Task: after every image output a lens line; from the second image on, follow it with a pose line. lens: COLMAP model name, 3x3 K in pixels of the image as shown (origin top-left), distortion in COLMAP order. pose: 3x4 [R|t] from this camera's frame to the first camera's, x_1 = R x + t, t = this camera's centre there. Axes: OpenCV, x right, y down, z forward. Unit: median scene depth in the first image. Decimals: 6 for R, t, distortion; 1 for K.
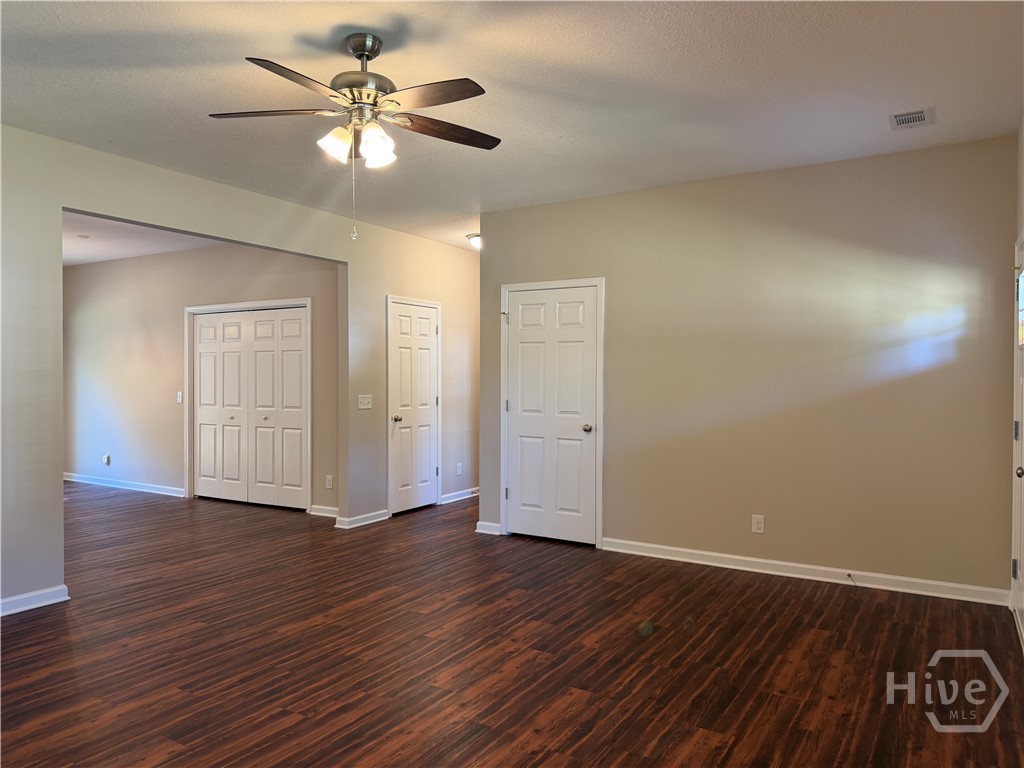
lens RADIAL K [[723.9, 0, 501.1], [0, 723.9, 383.5], [0, 0, 1]] dist [0.059470, -0.078276]
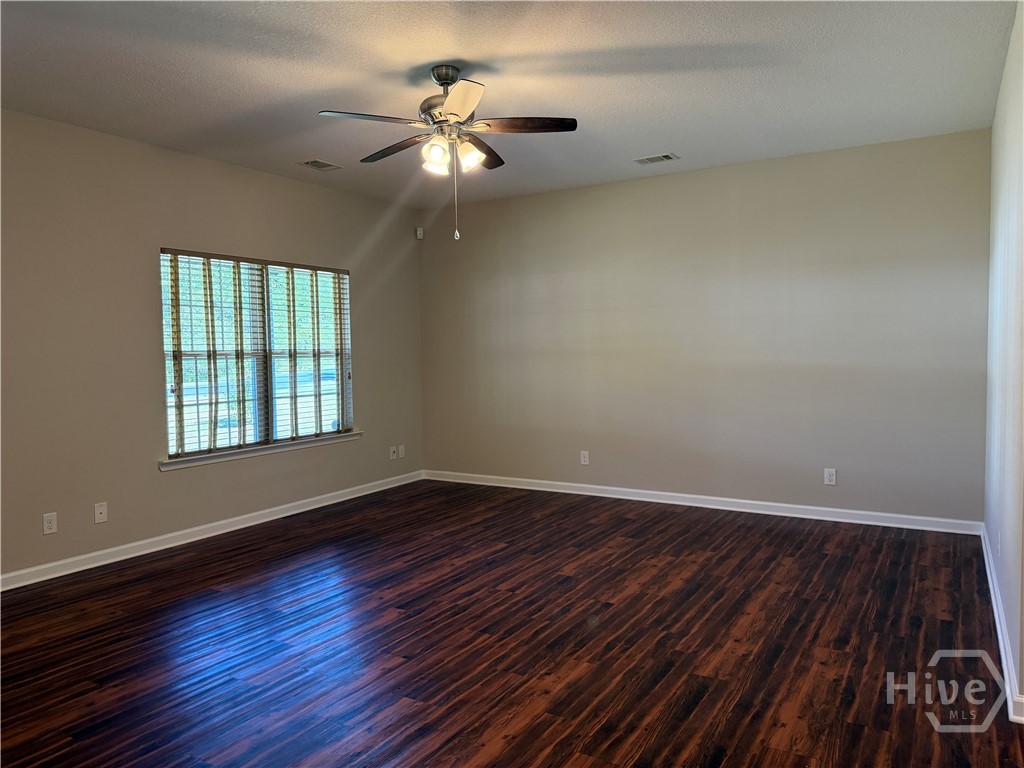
lens RADIAL K [[723.9, 0, 505.9], [0, 723.9, 392.5], [0, 0, 1]] dist [0.059470, -0.078276]
pose [[-0.999832, 0.017140, -0.006556, -0.182947], [0.016641, 0.997419, 0.069840, -0.012009], [0.007736, 0.069719, -0.997537, 1.512961]]
